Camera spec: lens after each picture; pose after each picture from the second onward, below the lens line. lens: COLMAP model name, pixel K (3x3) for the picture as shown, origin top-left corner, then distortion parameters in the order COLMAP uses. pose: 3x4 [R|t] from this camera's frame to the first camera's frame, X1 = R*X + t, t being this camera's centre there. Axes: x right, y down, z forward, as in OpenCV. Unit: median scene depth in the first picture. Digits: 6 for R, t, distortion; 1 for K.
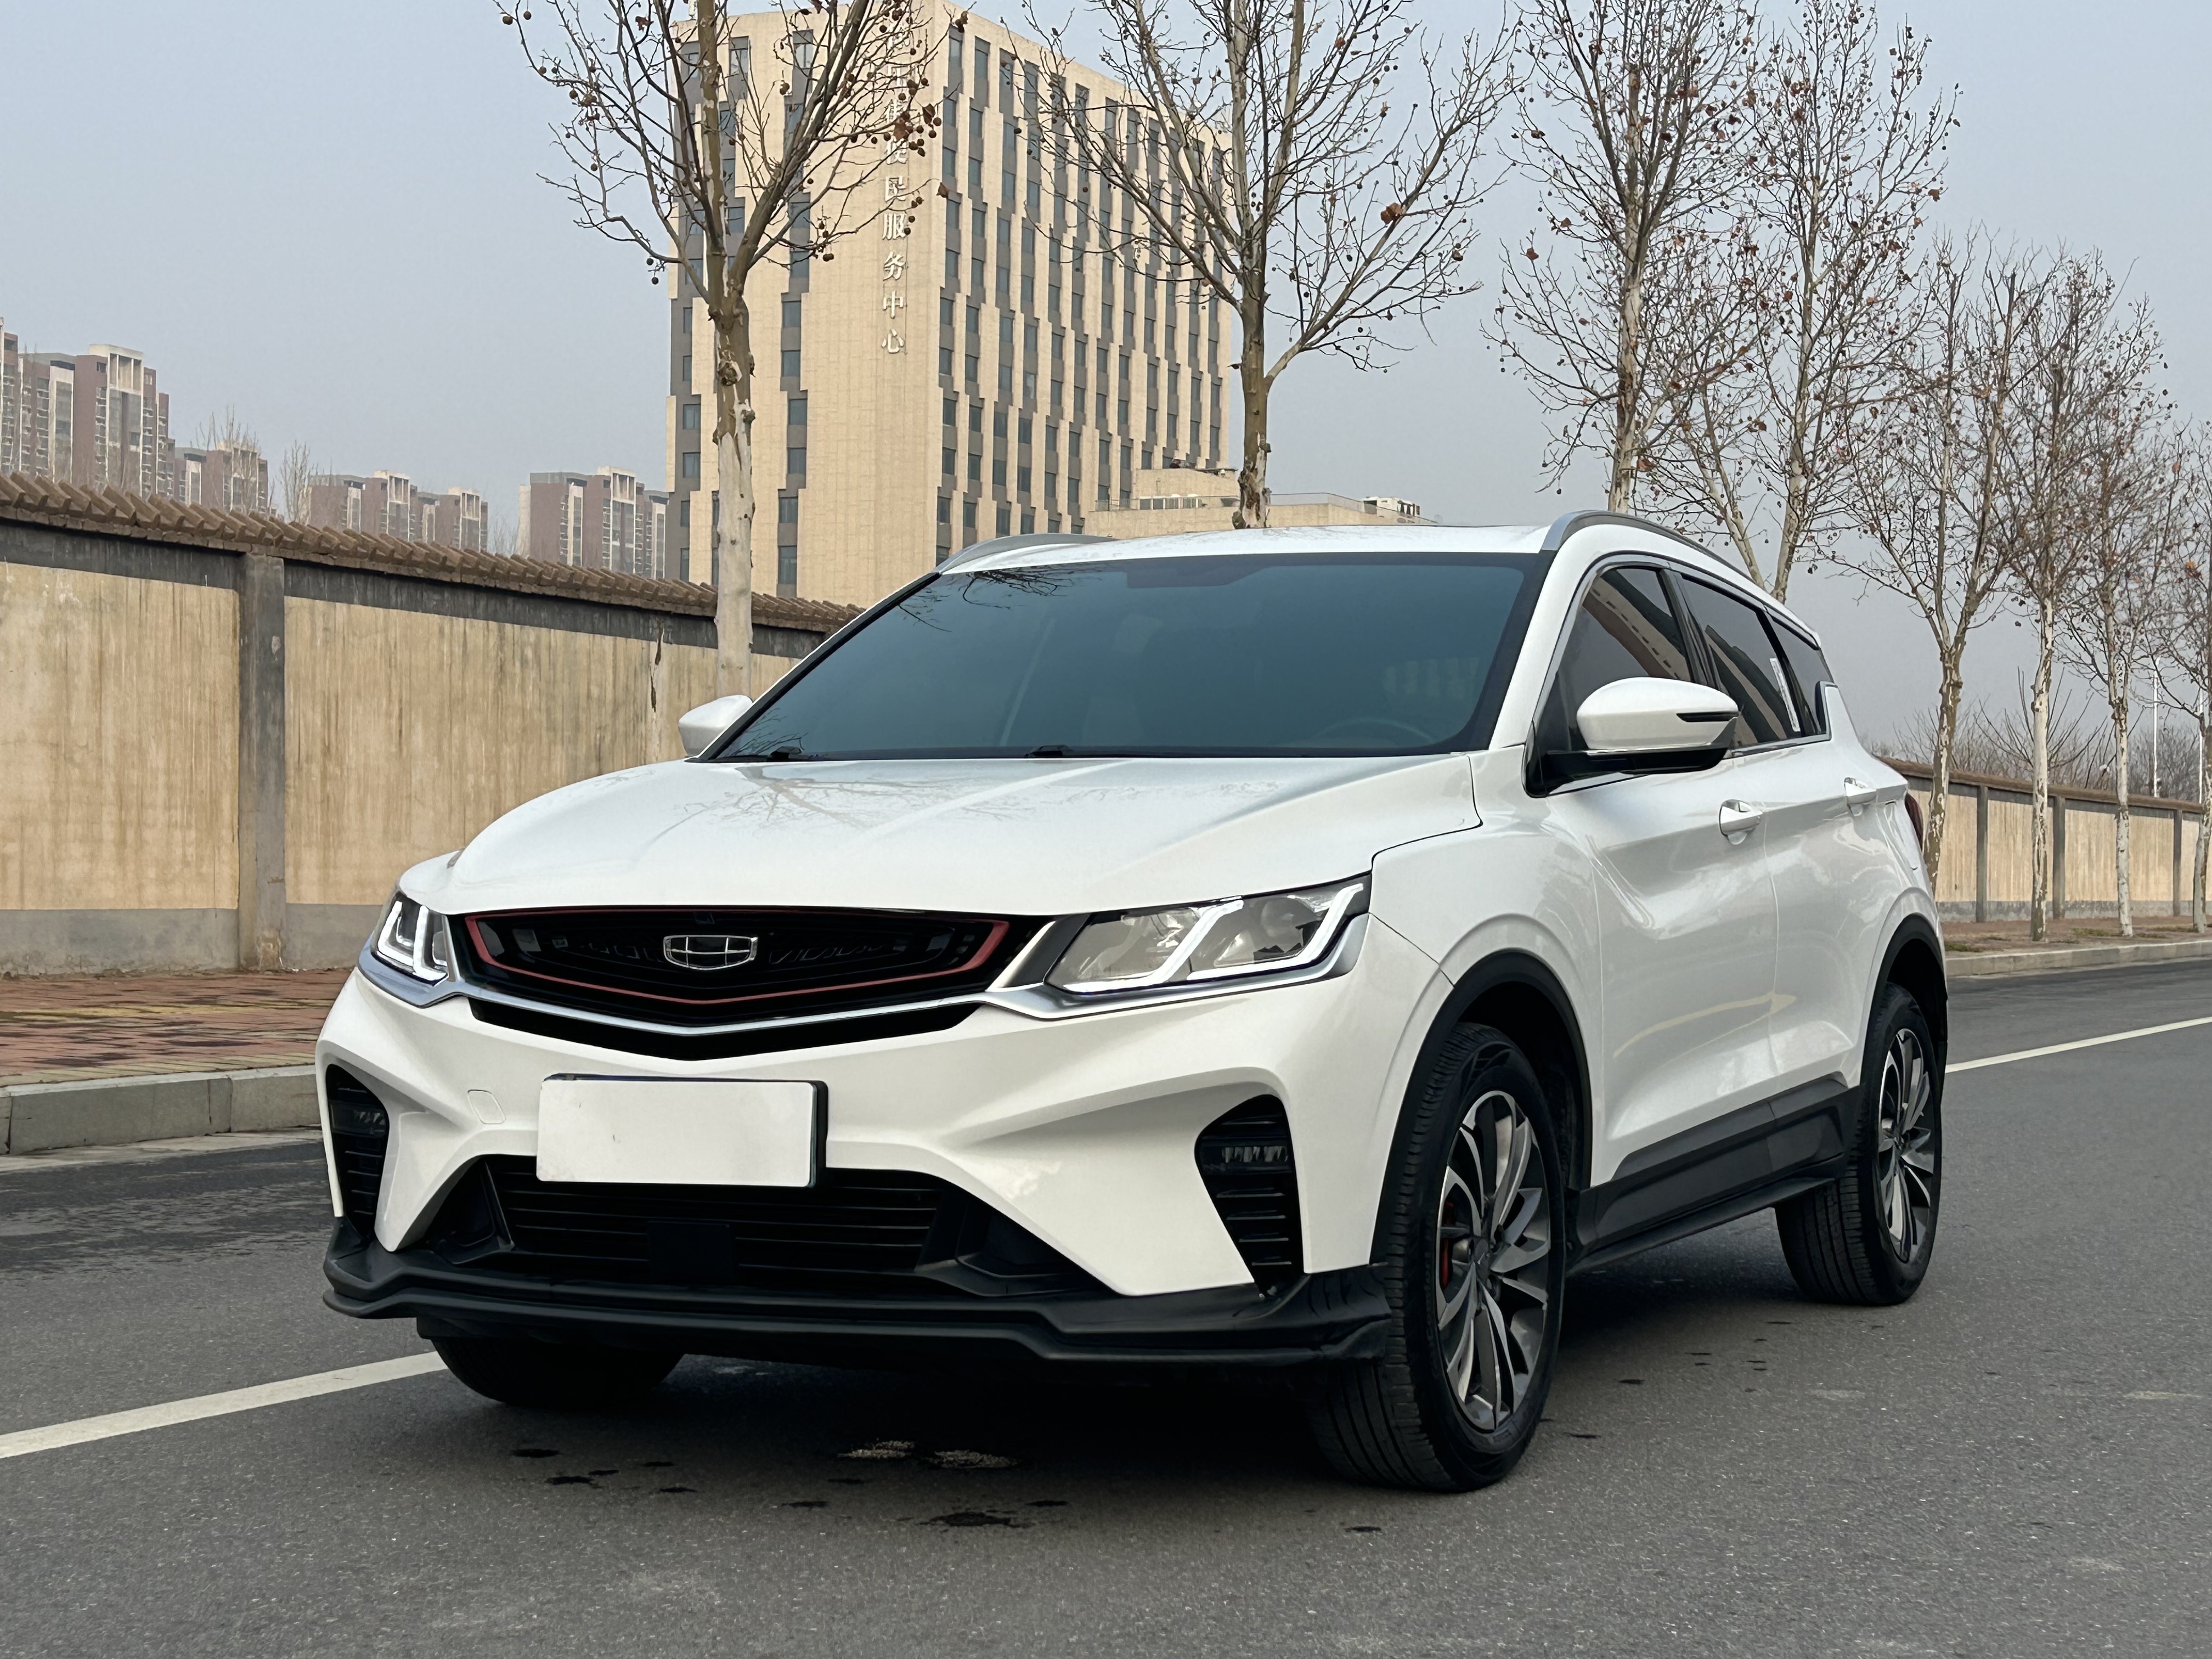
lens RADIAL K [[3463.2, 0, 1127.8], [0, 3463.2, 830.7], [0, 0, 1]] dist [0.121664, 0.000000]
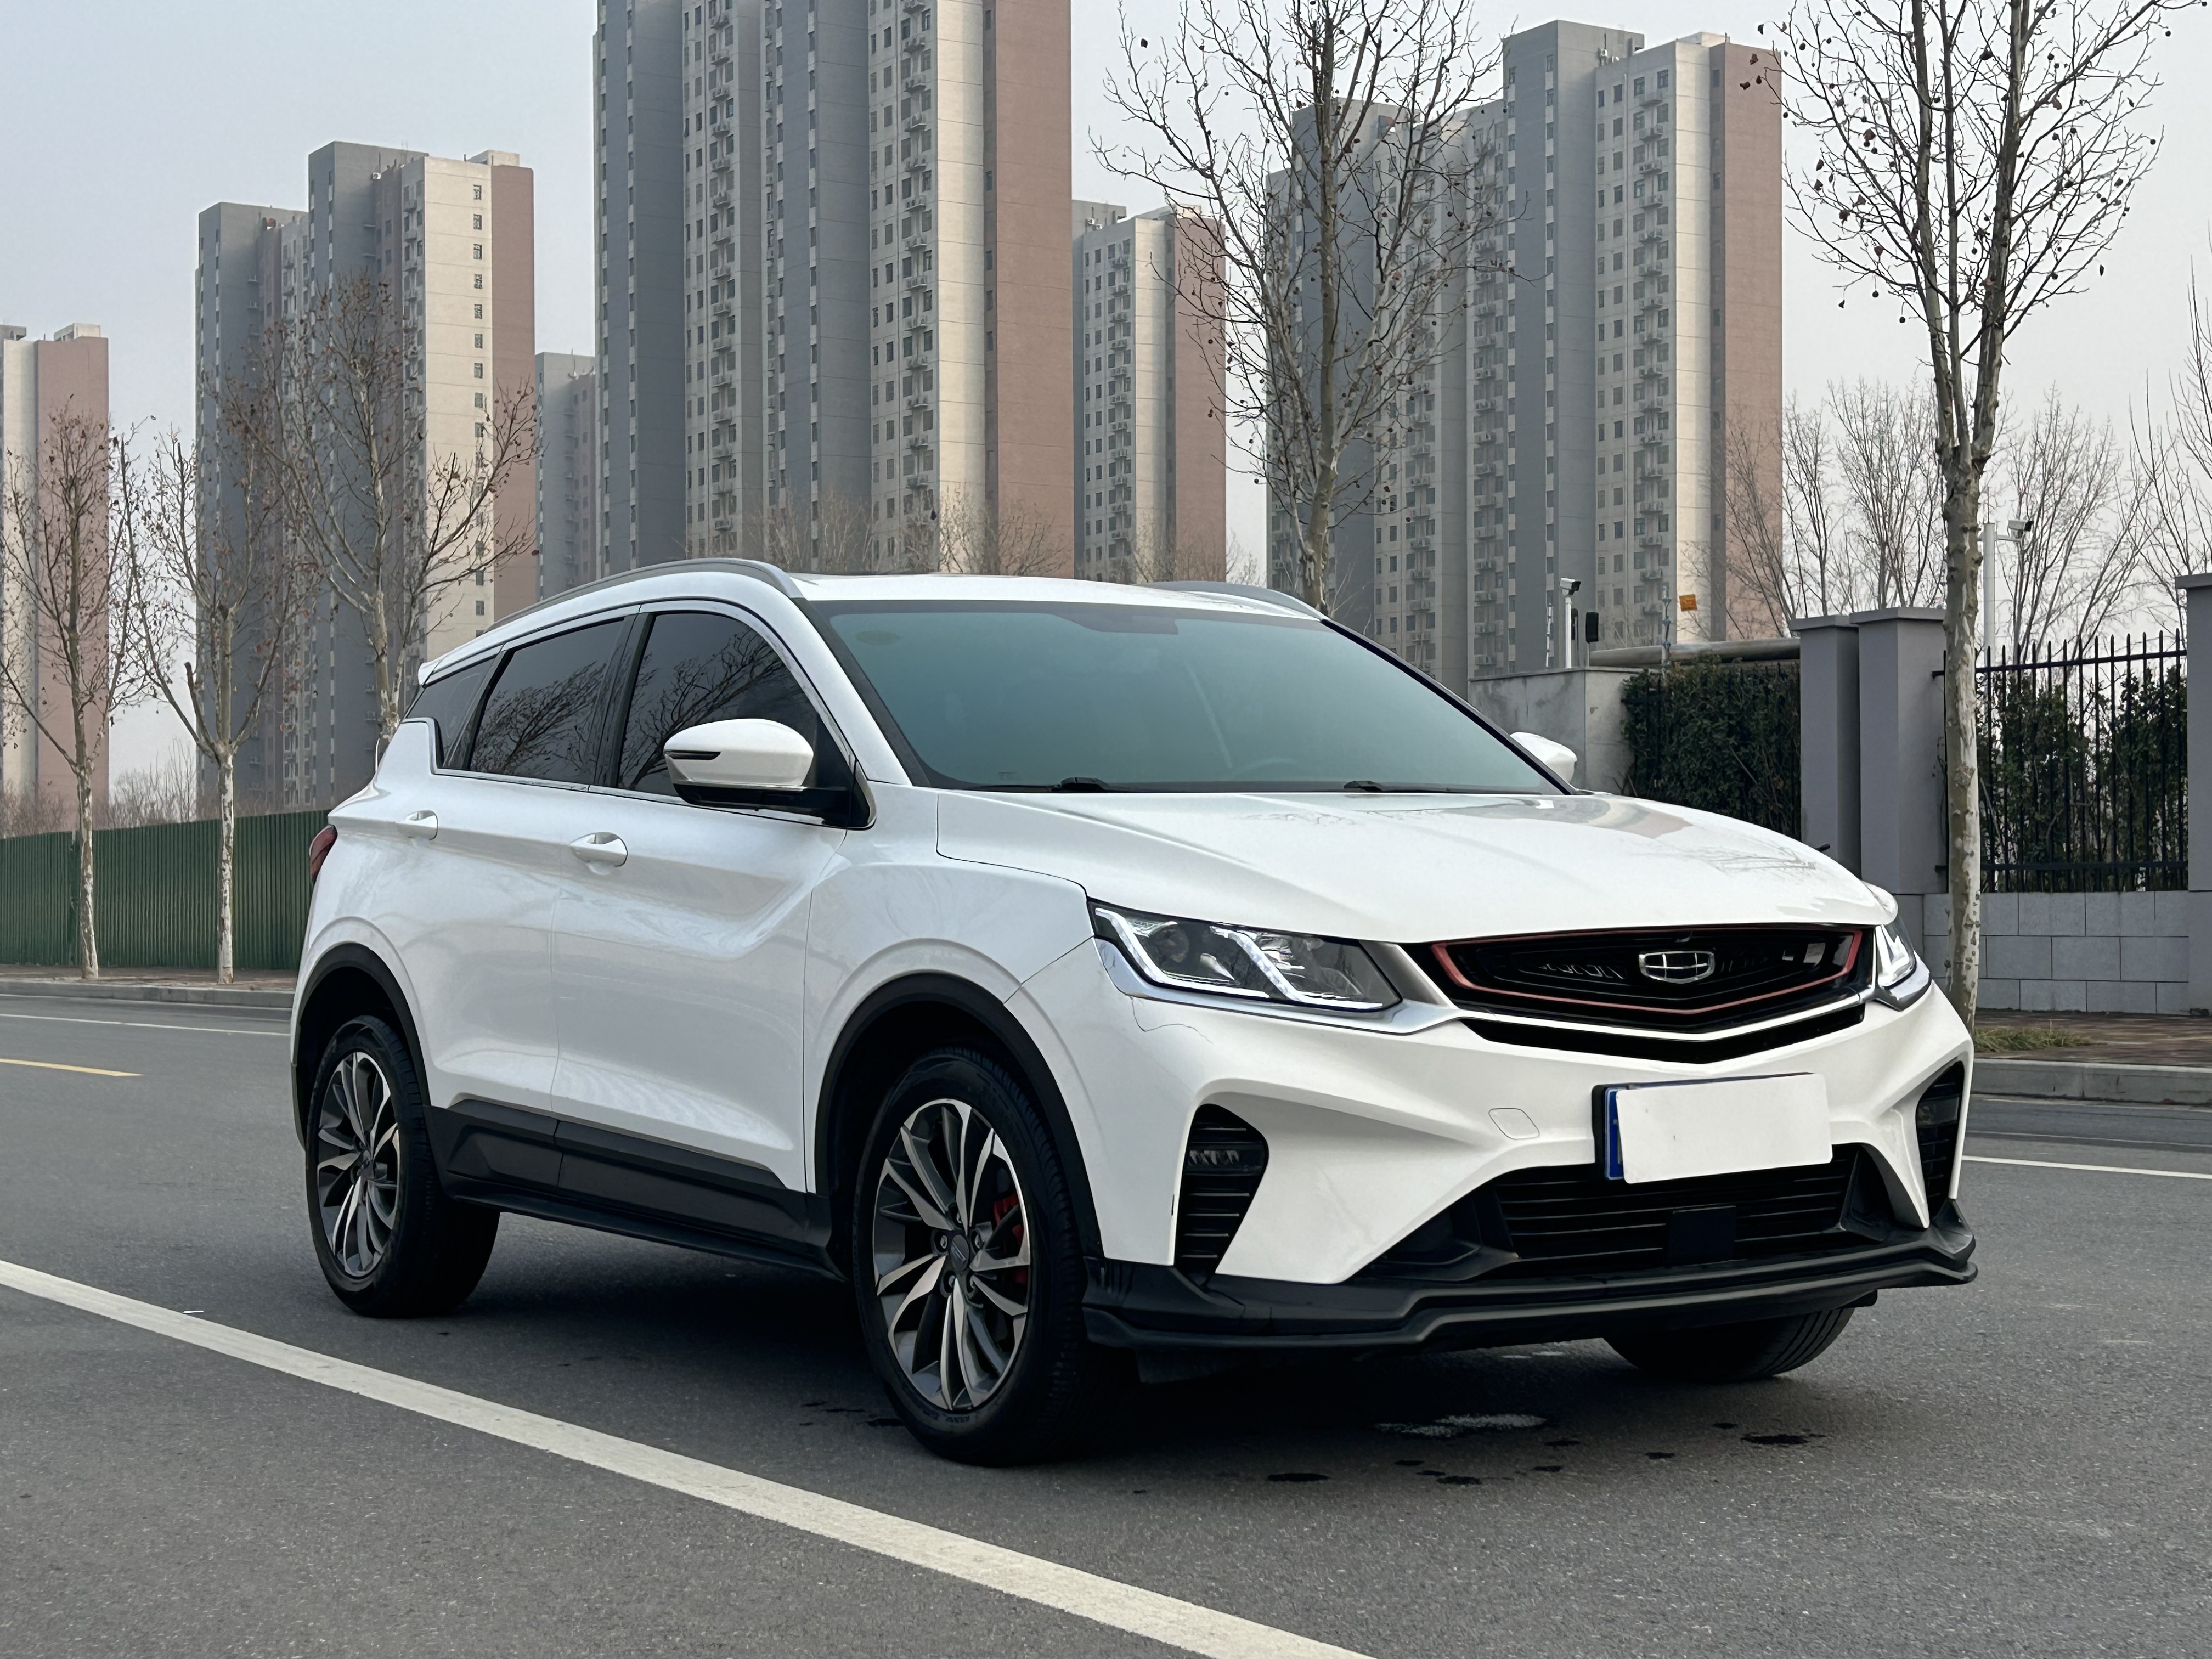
lens RADIAL K [[3463.2, 0, 1115.1], [0, 3463.2, 823.1], [0, 0, 1]] dist [0.121664, 0.000000]
pose [[0.522311, 0.002145, 0.852752, -1.066647], [0.007864, 0.999942, -0.007332, -0.004086], [-0.852719, 0.010535, 0.522264, 0.521522]]
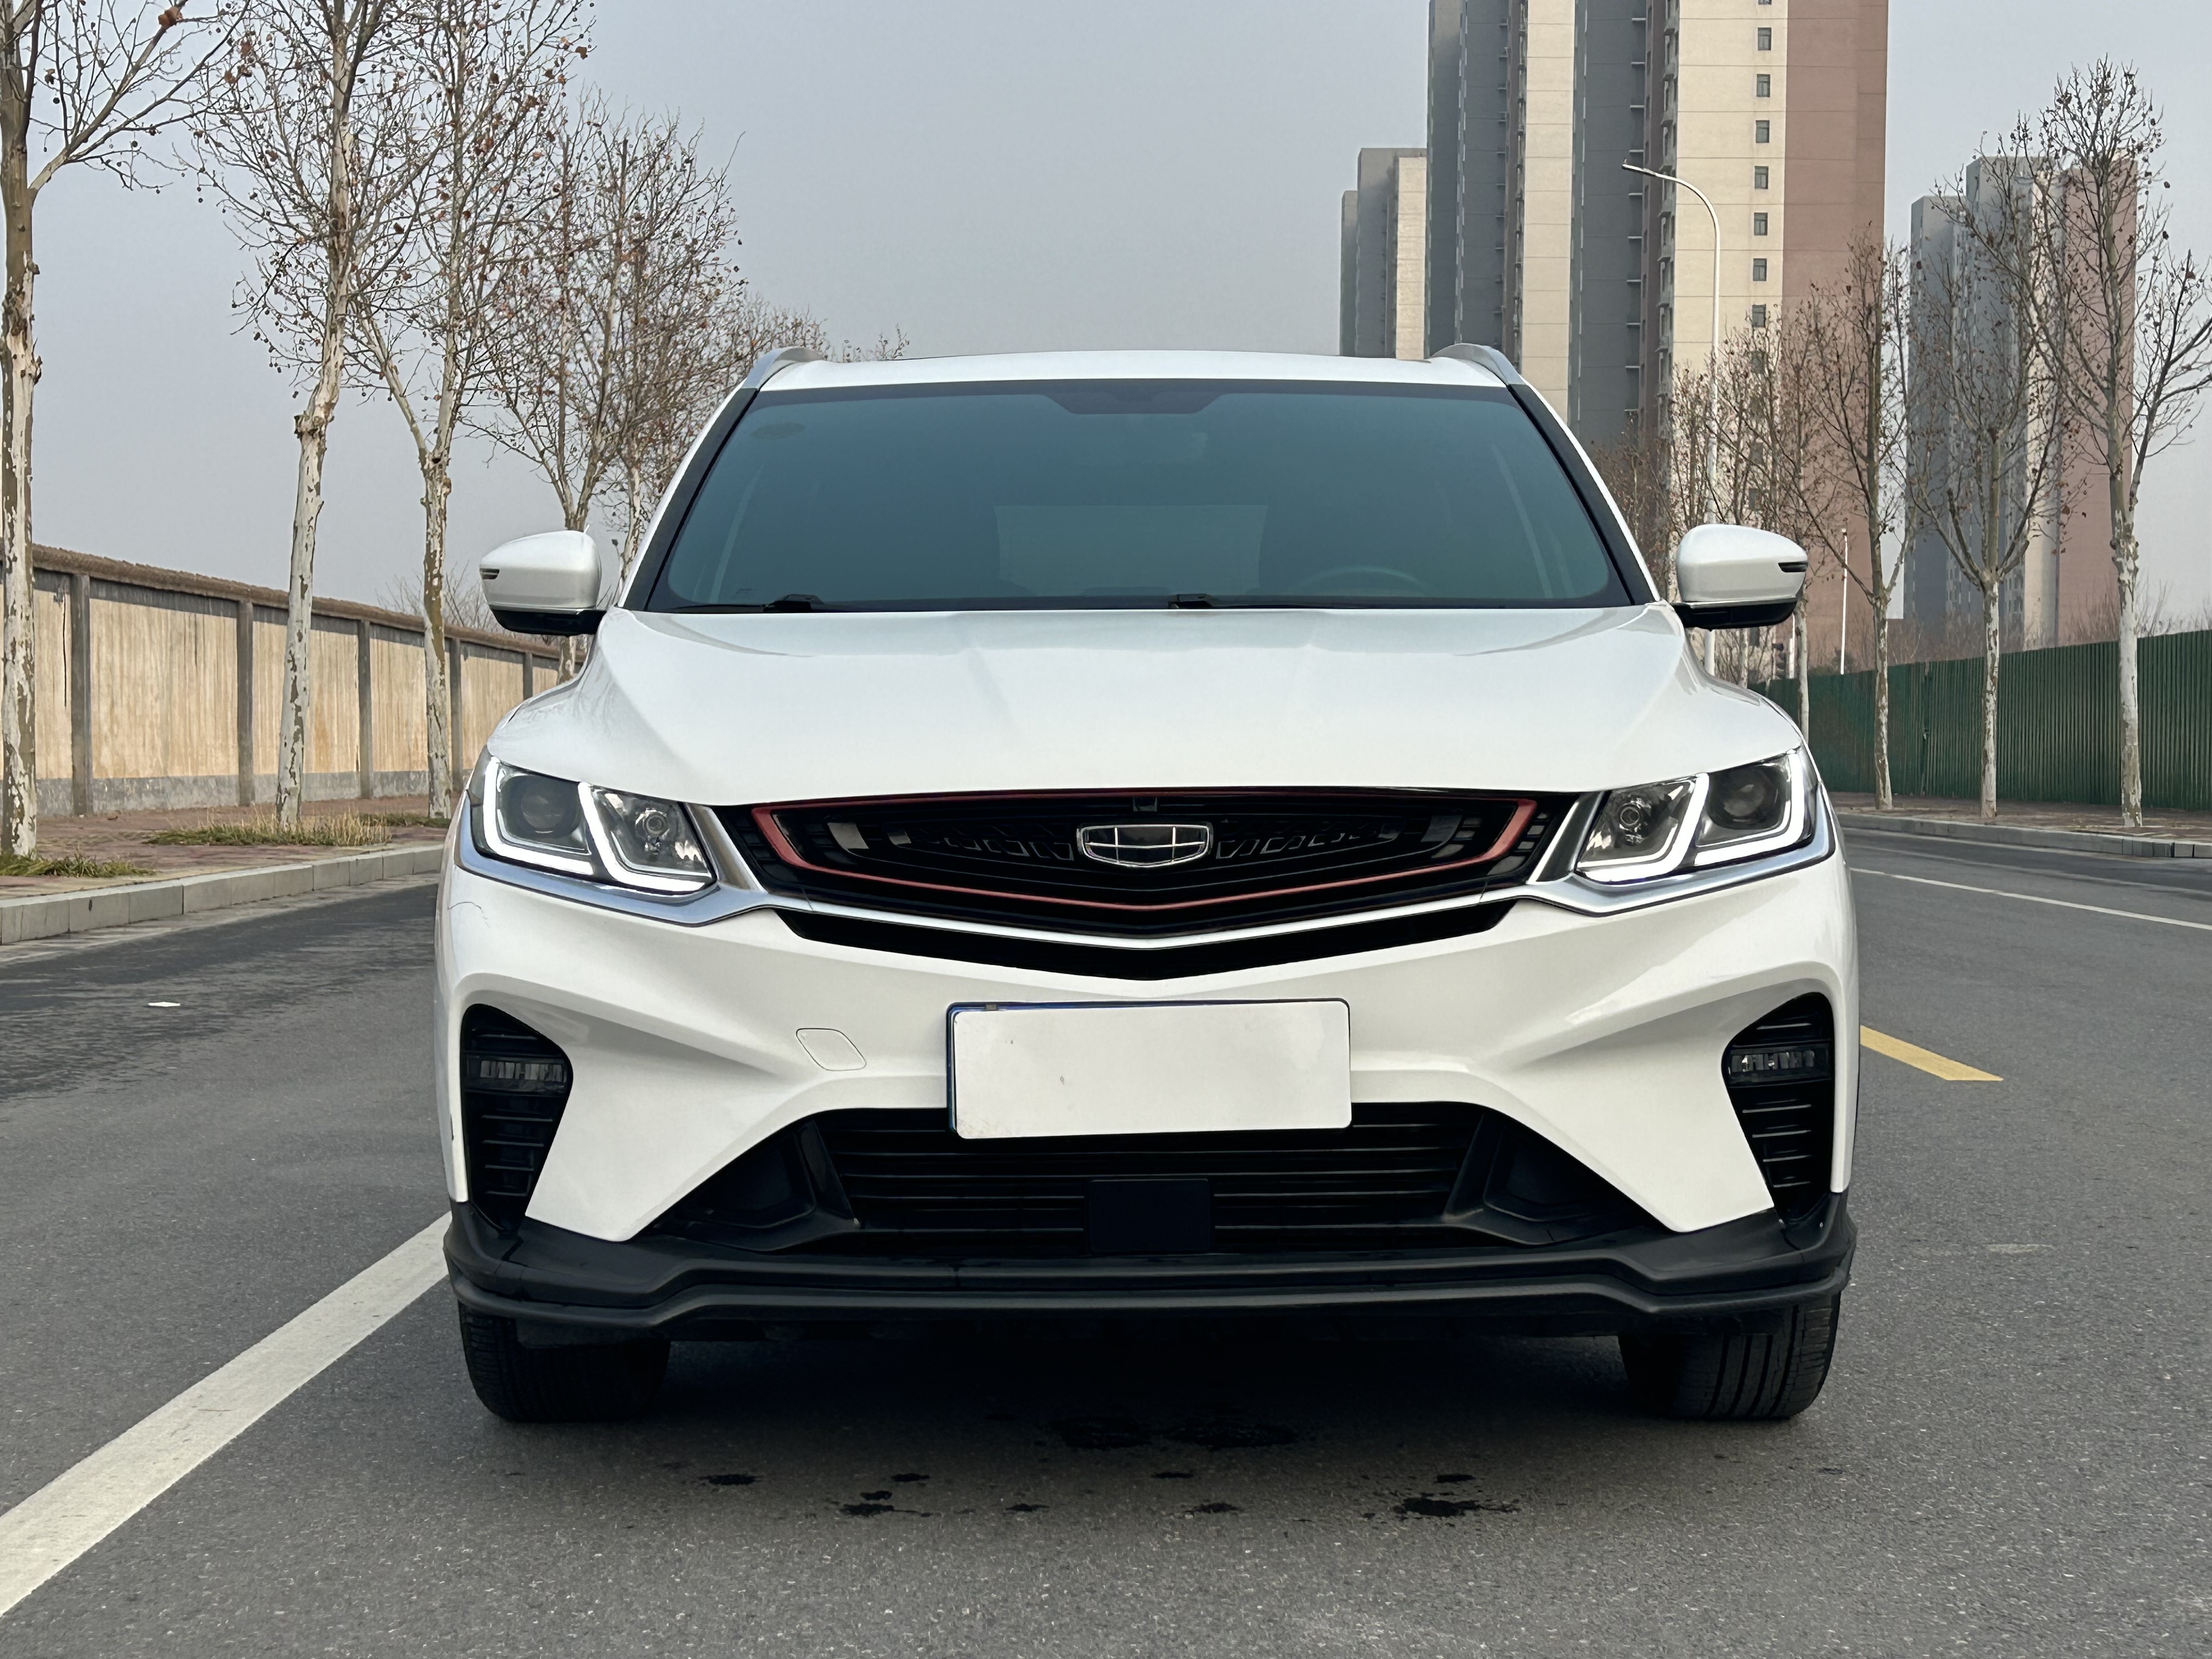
lens RADIAL K [[3463.2, 0, 1106.4], [0, 3463.2, 830.0], [0, 0, 1]] dist [0.121664, 0.000000]
pose [[0.900170, -0.022435, 0.434961, -0.438443], [0.005979, 0.999215, 0.039166, -0.000318], [-0.435498, -0.032656, 0.899597, 0.254082]]
